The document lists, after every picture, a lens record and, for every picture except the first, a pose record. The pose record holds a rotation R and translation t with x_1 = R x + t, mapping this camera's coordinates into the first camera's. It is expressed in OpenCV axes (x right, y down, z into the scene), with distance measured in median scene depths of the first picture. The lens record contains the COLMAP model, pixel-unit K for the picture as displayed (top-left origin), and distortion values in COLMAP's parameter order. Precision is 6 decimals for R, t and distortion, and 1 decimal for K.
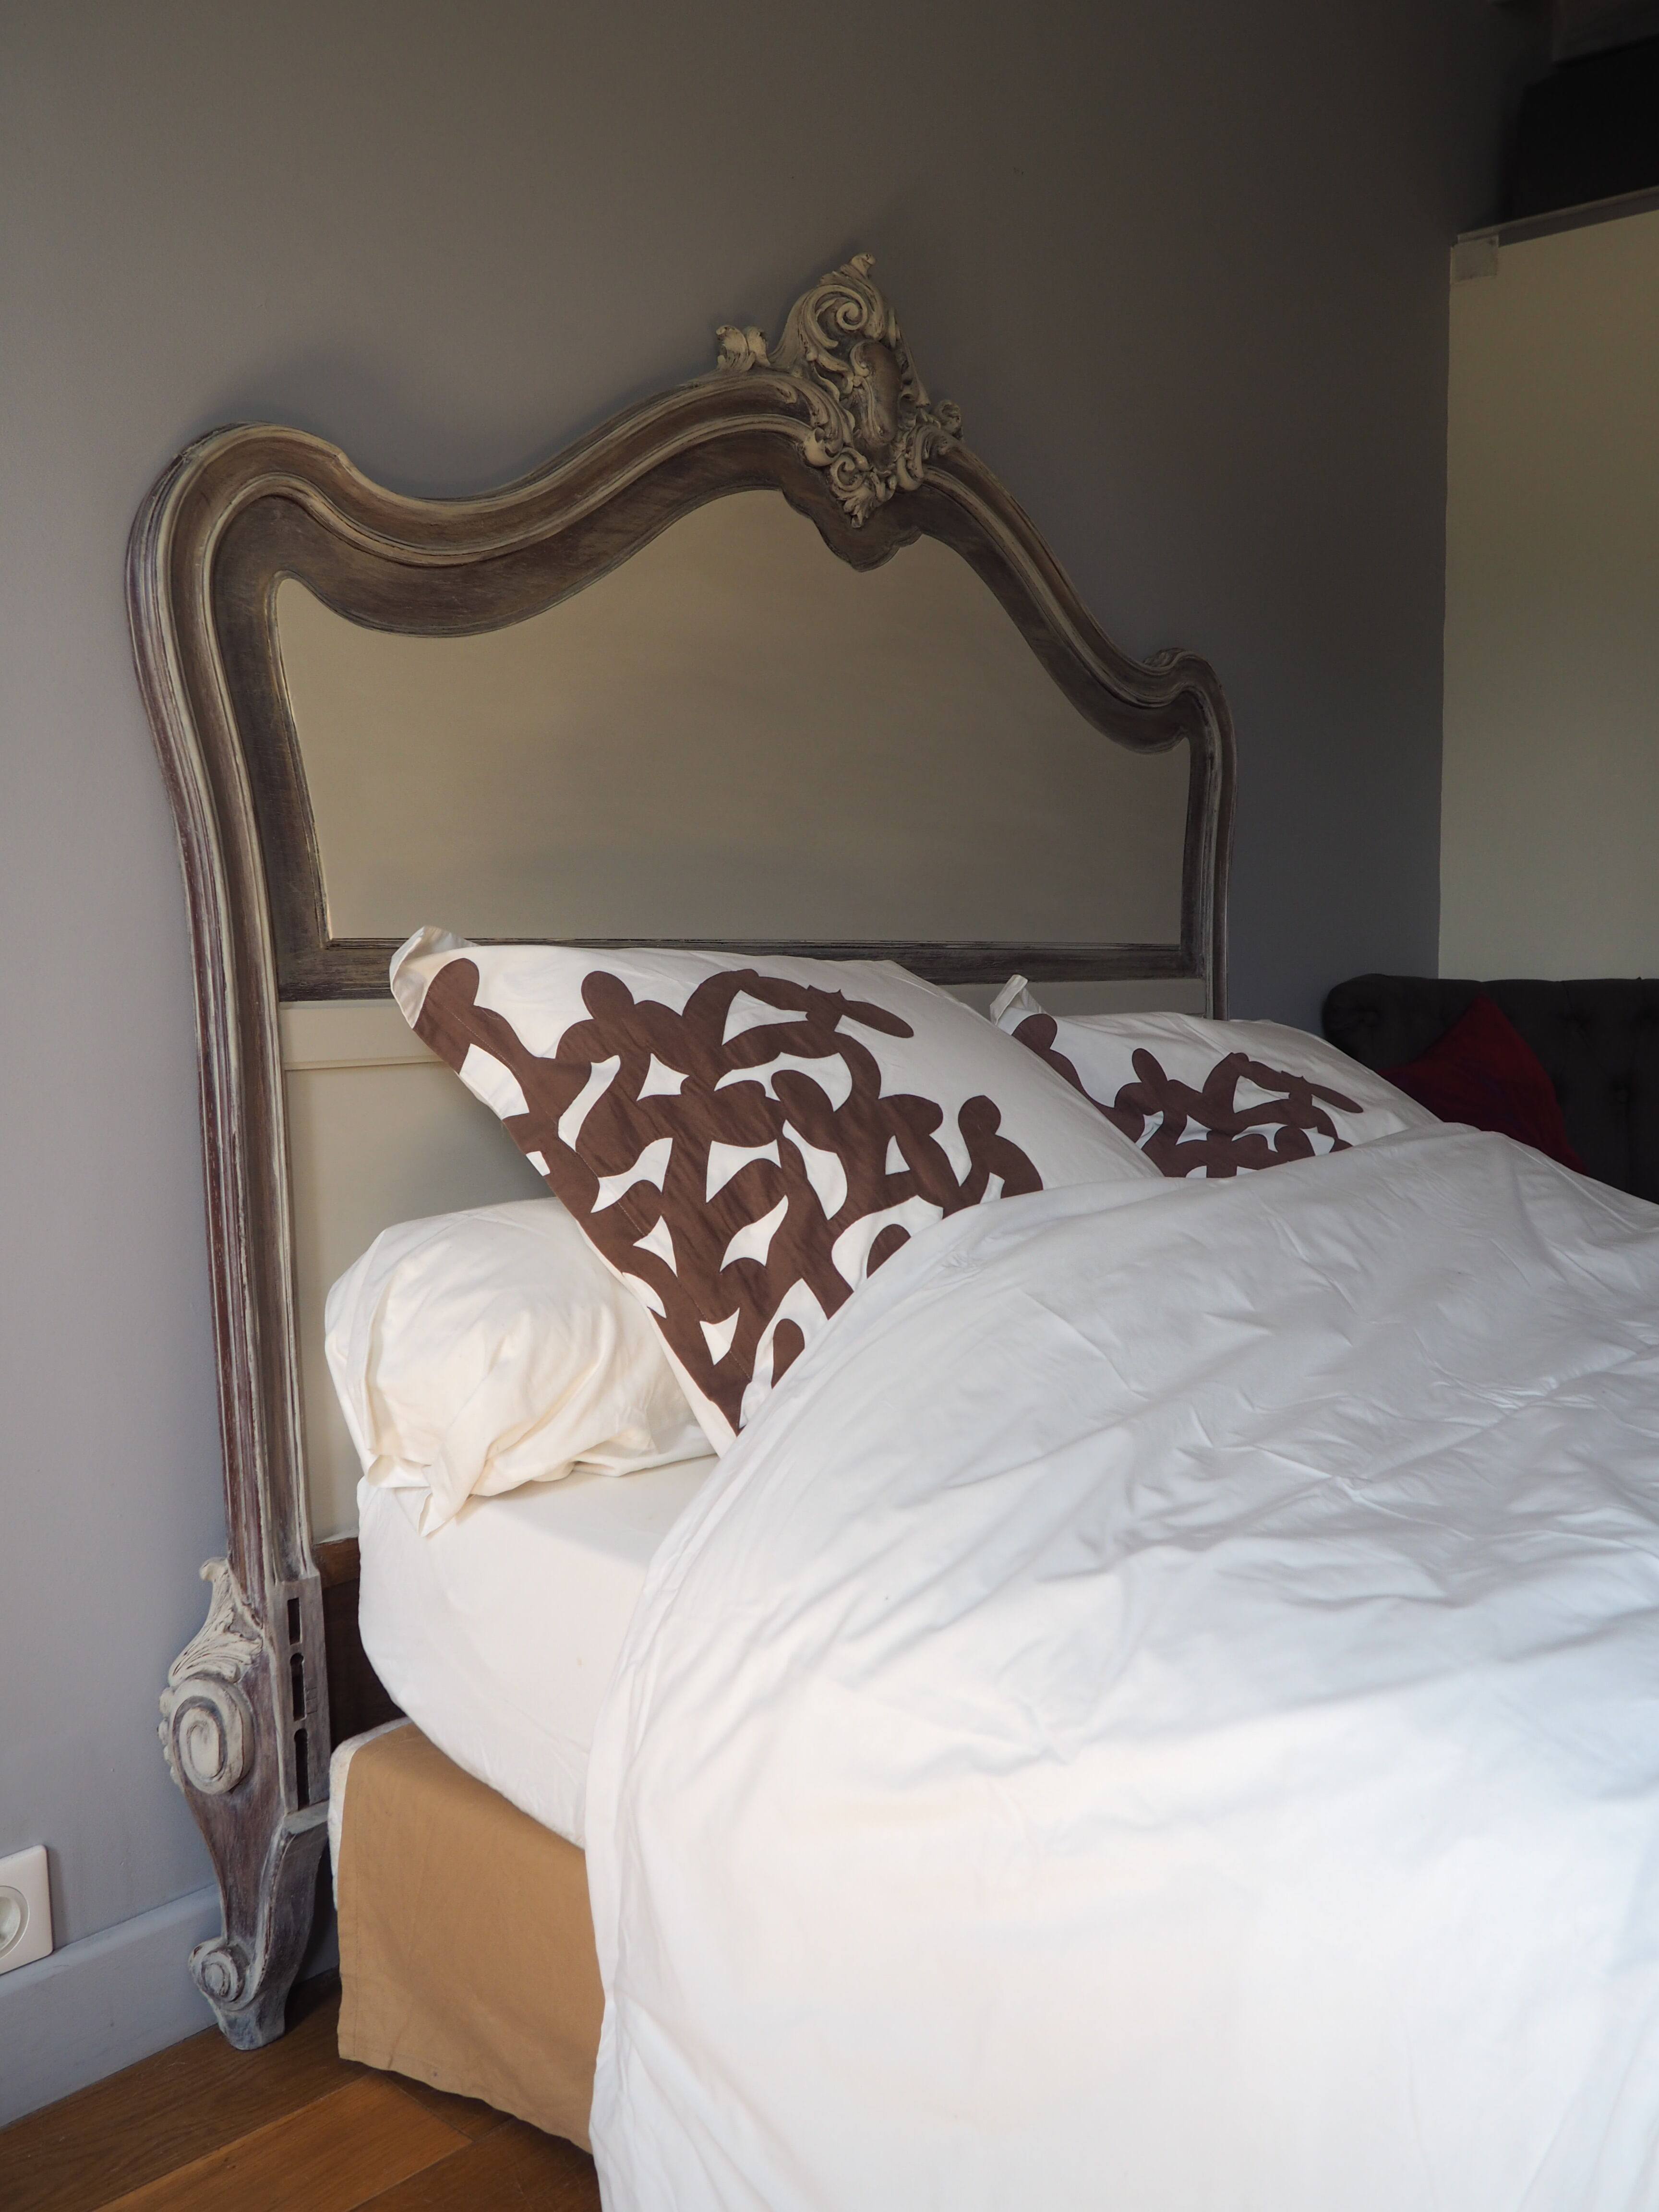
lens RADIAL K [[1856.0, 0, 866.6], [0, 1856.0, 1091.5], [0, 0, 1]] dist [-0.058984, 0.028815]
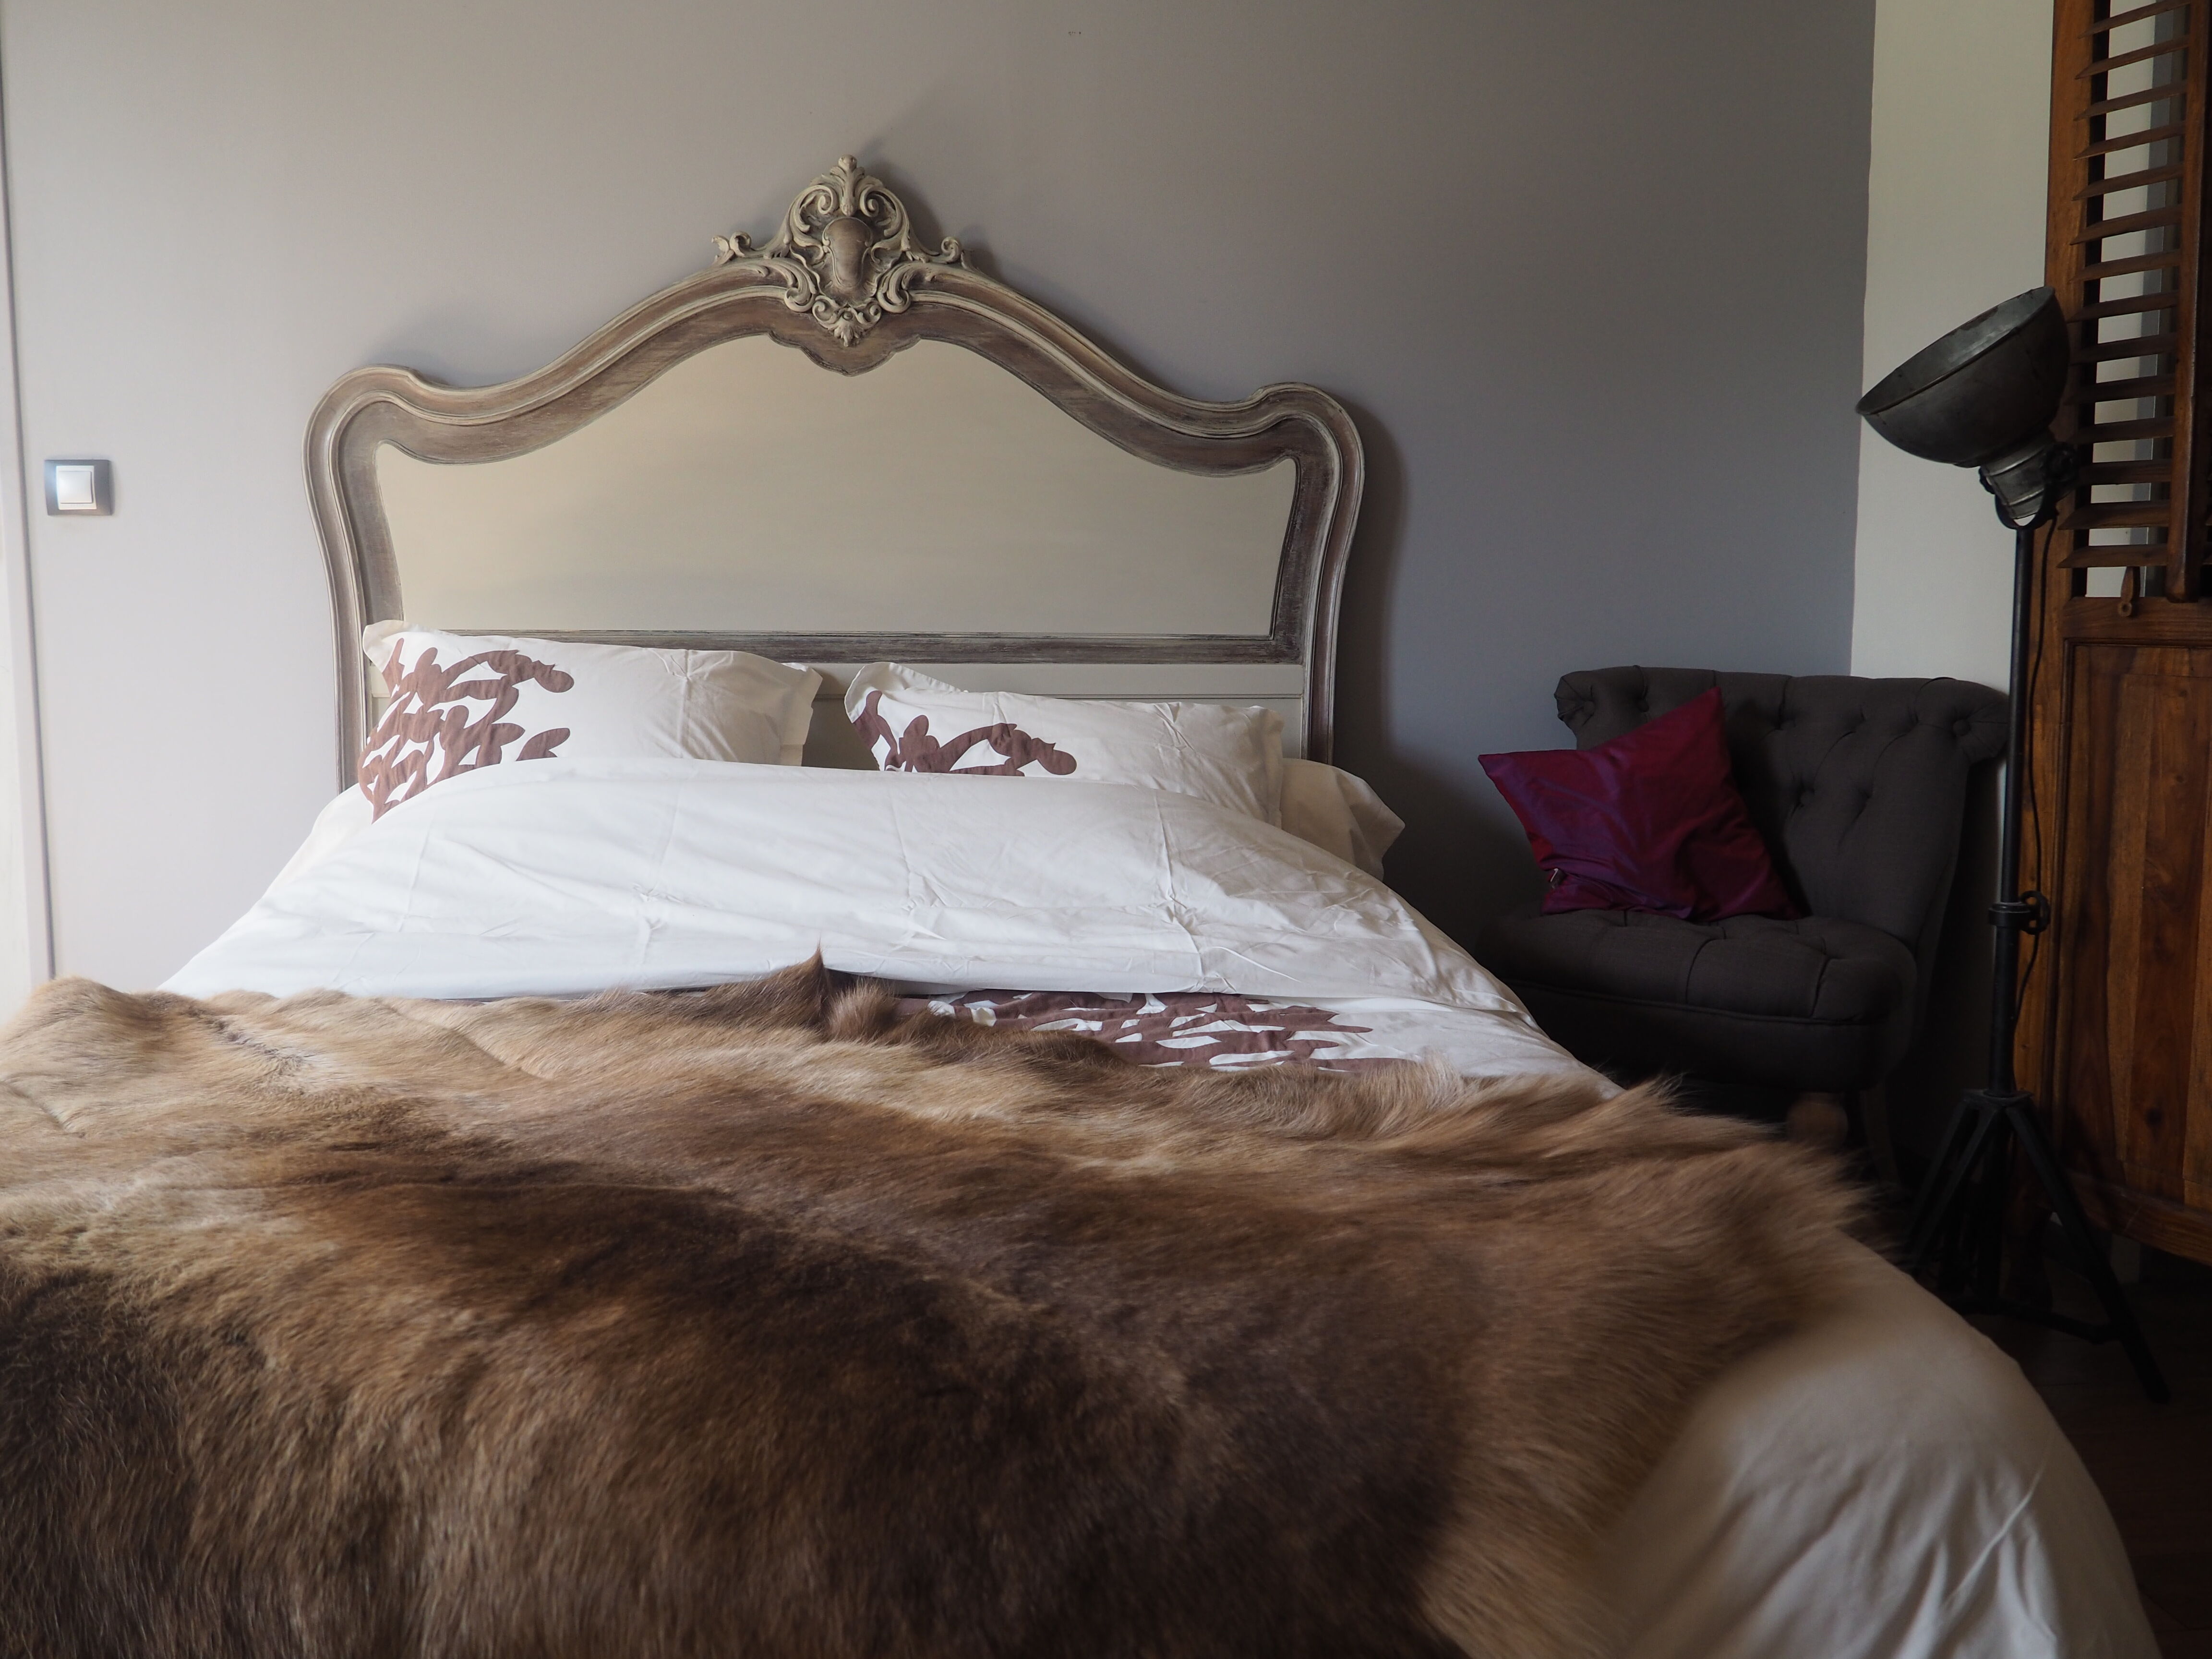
lens RADIAL K [[1856.0, 0, 1104.0], [0, 1856.0, 826.2], [0, 0, 1]] dist [-0.058984, 0.028815]
pose [[0.722916, 0.088590, -0.685234, 1.474909], [-0.061158, 0.996058, 0.064253, -0.044115], [0.688224, -0.004542, 0.725484, 0.104721]]
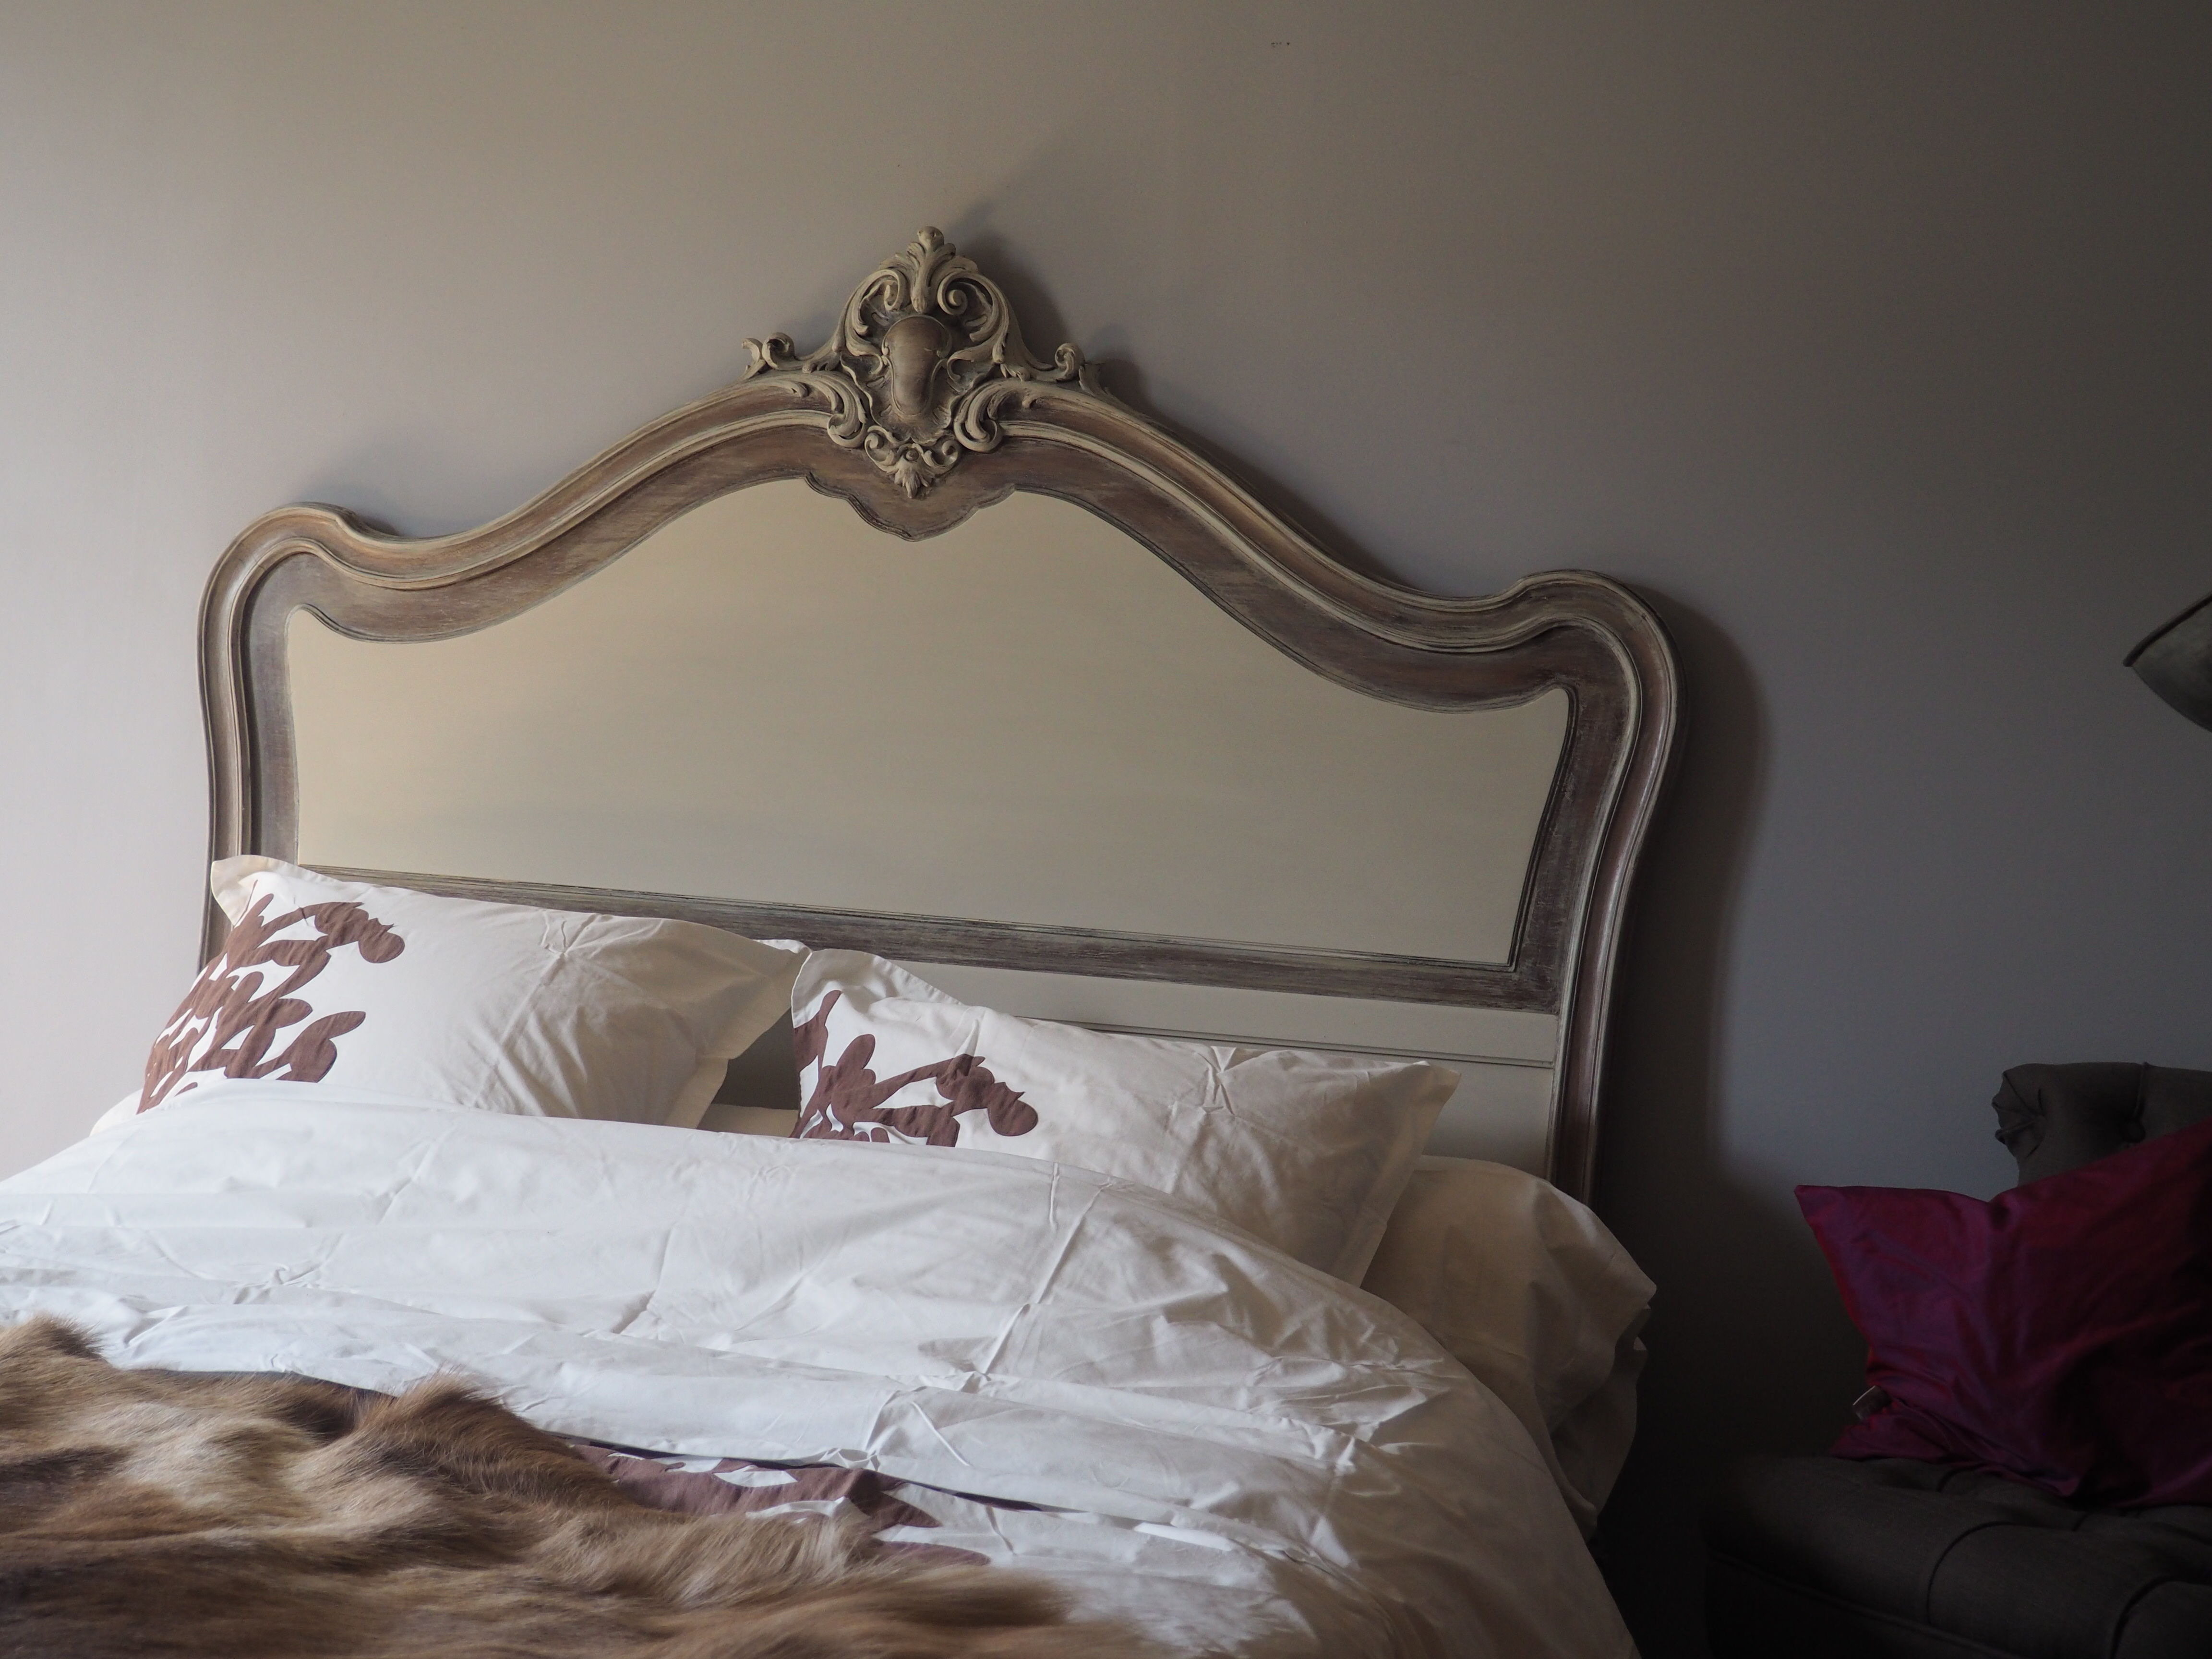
lens RADIAL K [[3404.4, 0, 1098.8], [0, 3404.4, 822.0], [0, 0, 1]] dist [0.013263, 0.000000]
pose [[0.421840, 0.030846, -0.906145, 2.153838], [-0.142276, 0.989291, -0.032558, -0.109495], [0.895437, 0.142657, 0.421712, 0.428938]]
